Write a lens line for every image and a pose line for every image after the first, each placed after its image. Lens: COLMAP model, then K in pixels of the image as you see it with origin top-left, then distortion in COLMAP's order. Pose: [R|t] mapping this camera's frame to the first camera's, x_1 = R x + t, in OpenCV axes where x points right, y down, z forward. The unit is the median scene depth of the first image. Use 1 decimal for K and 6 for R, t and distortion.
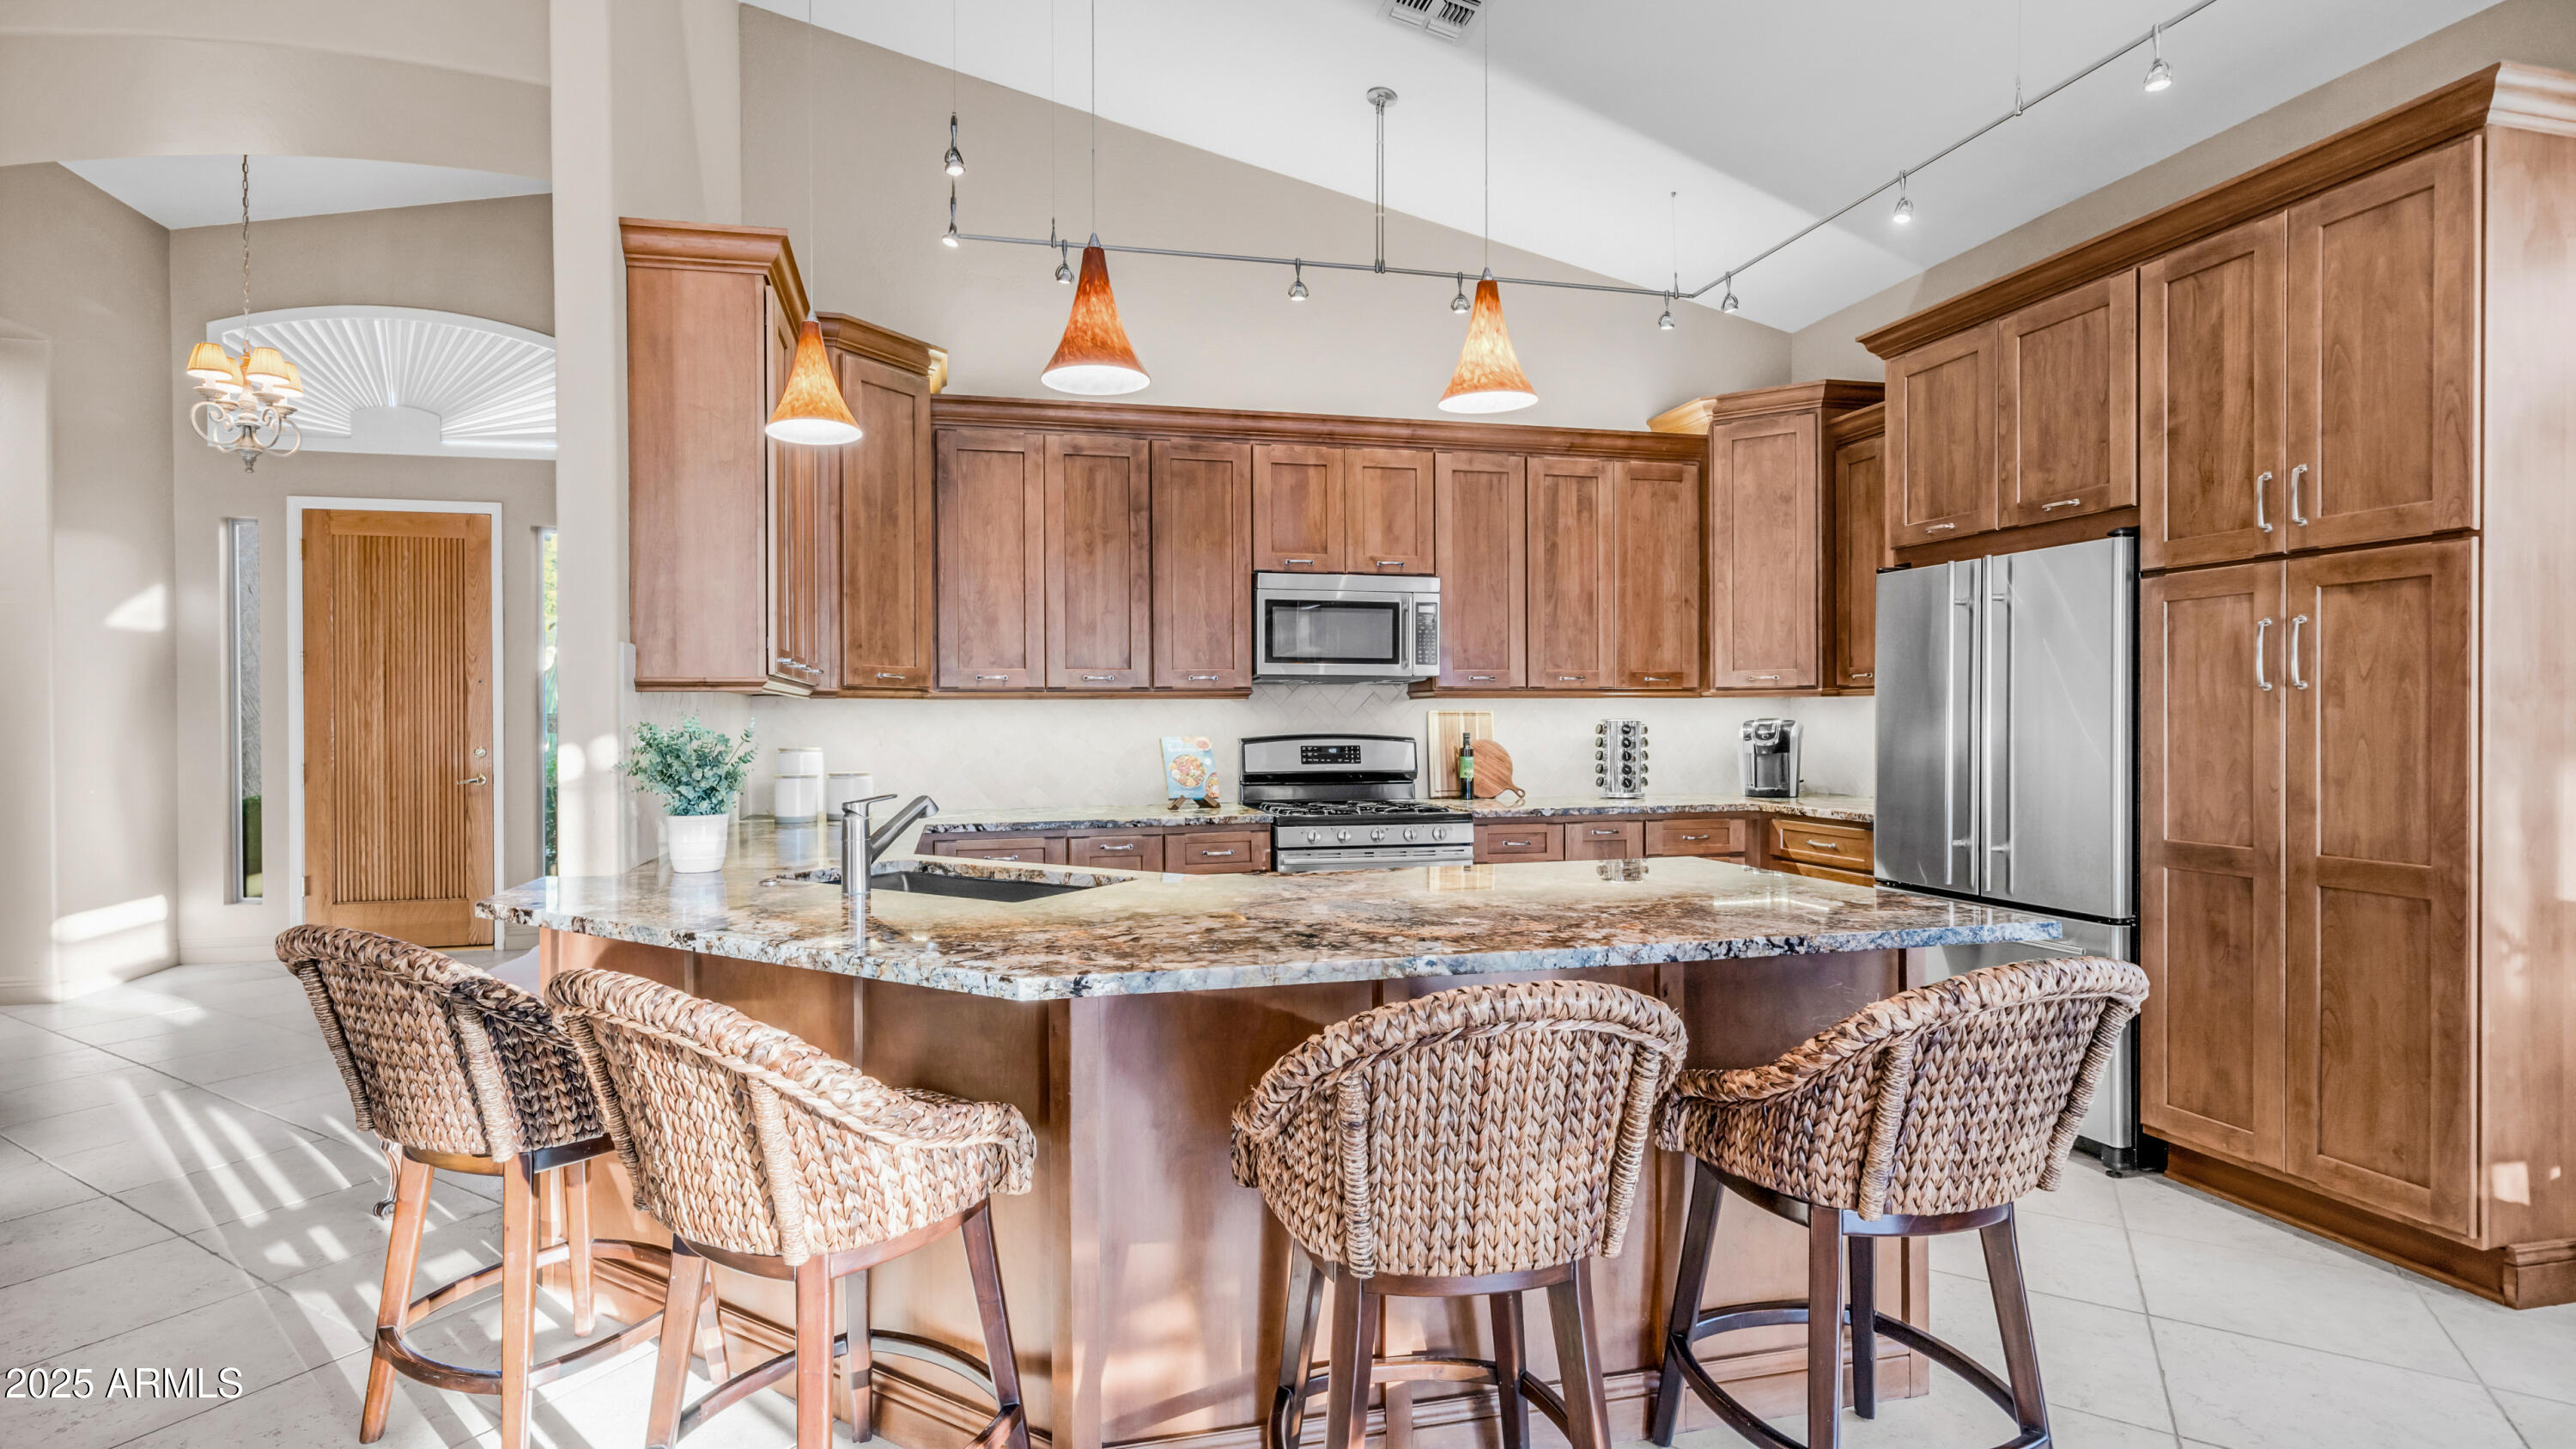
lens RADIAL K [[1195.6, 0, 1288.0], [0, 1195.6, 724.5], [0, 0, 1]] dist [0.001644, 0.000722]
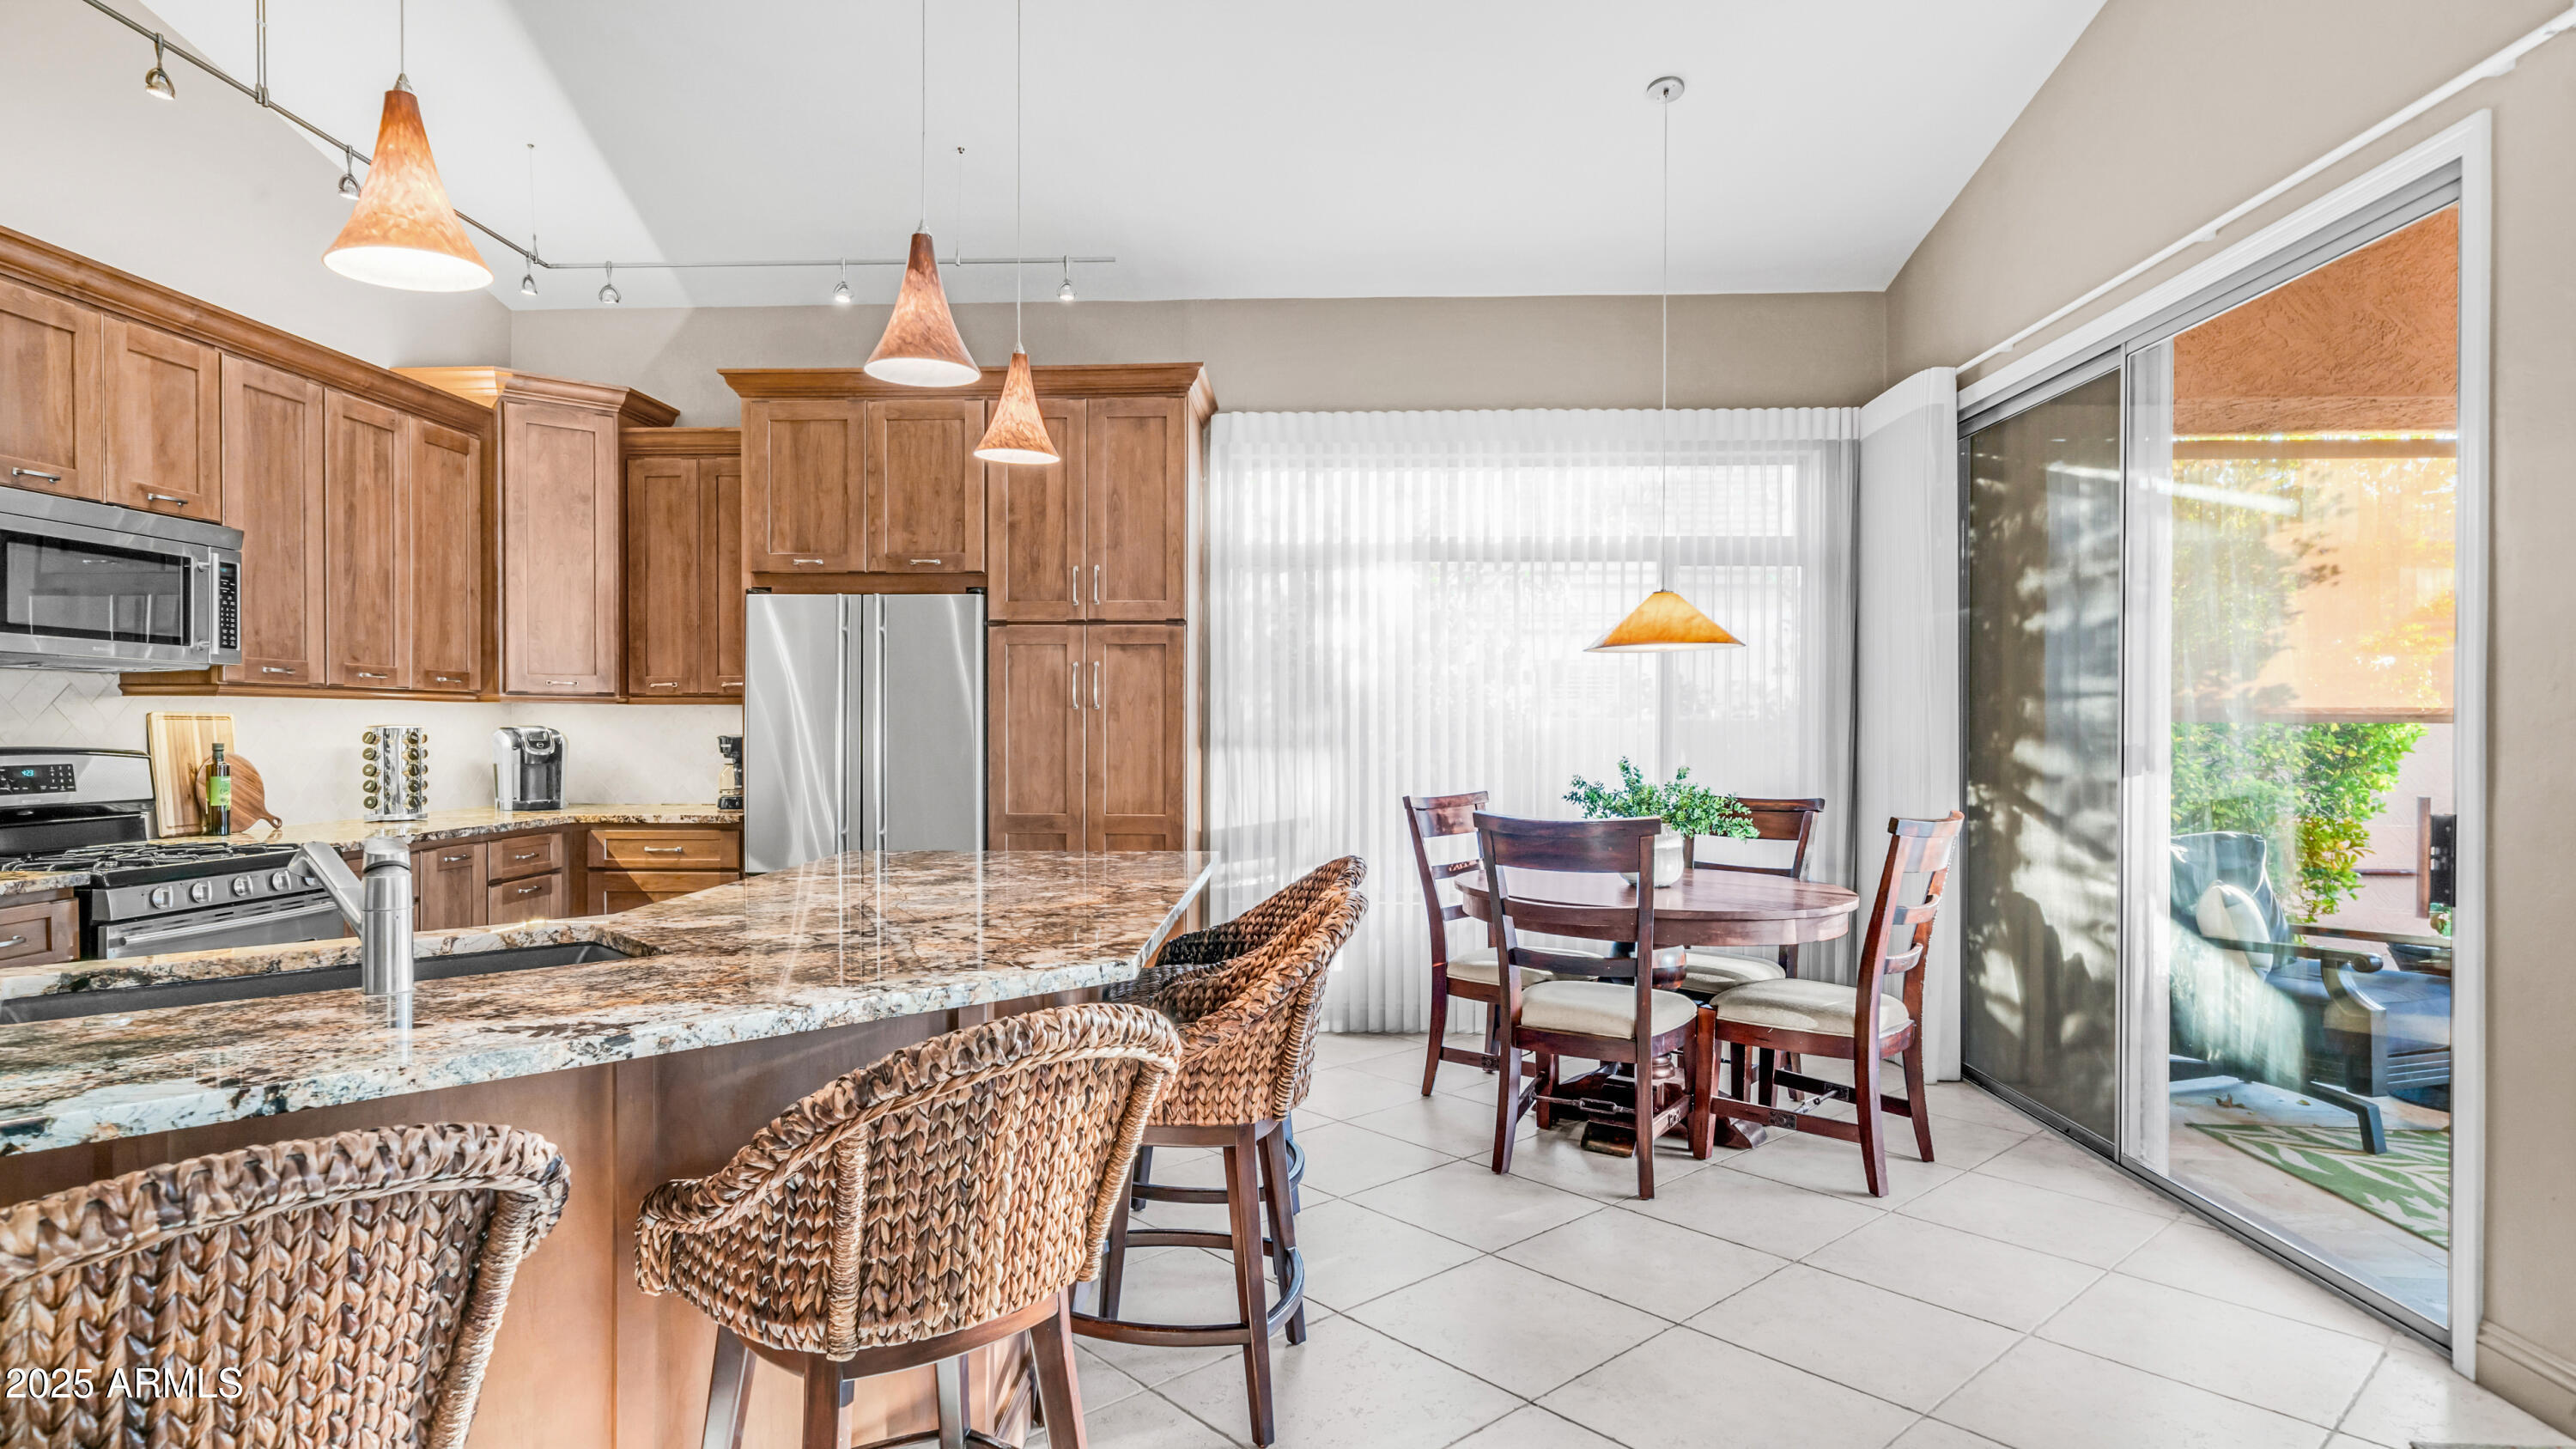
lens RADIAL K [[1321.0, 0, 1230.8], [0, 1321.0, 737.8], [0, 0, 1]] dist [0.004456, 0.001346]
pose [[0.320656, -0.003272, 0.947190, -0.587460], [0.000791, 0.999995, 0.003187, 0.002000], [-0.947195, -0.000273, 0.320657, 0.226060]]
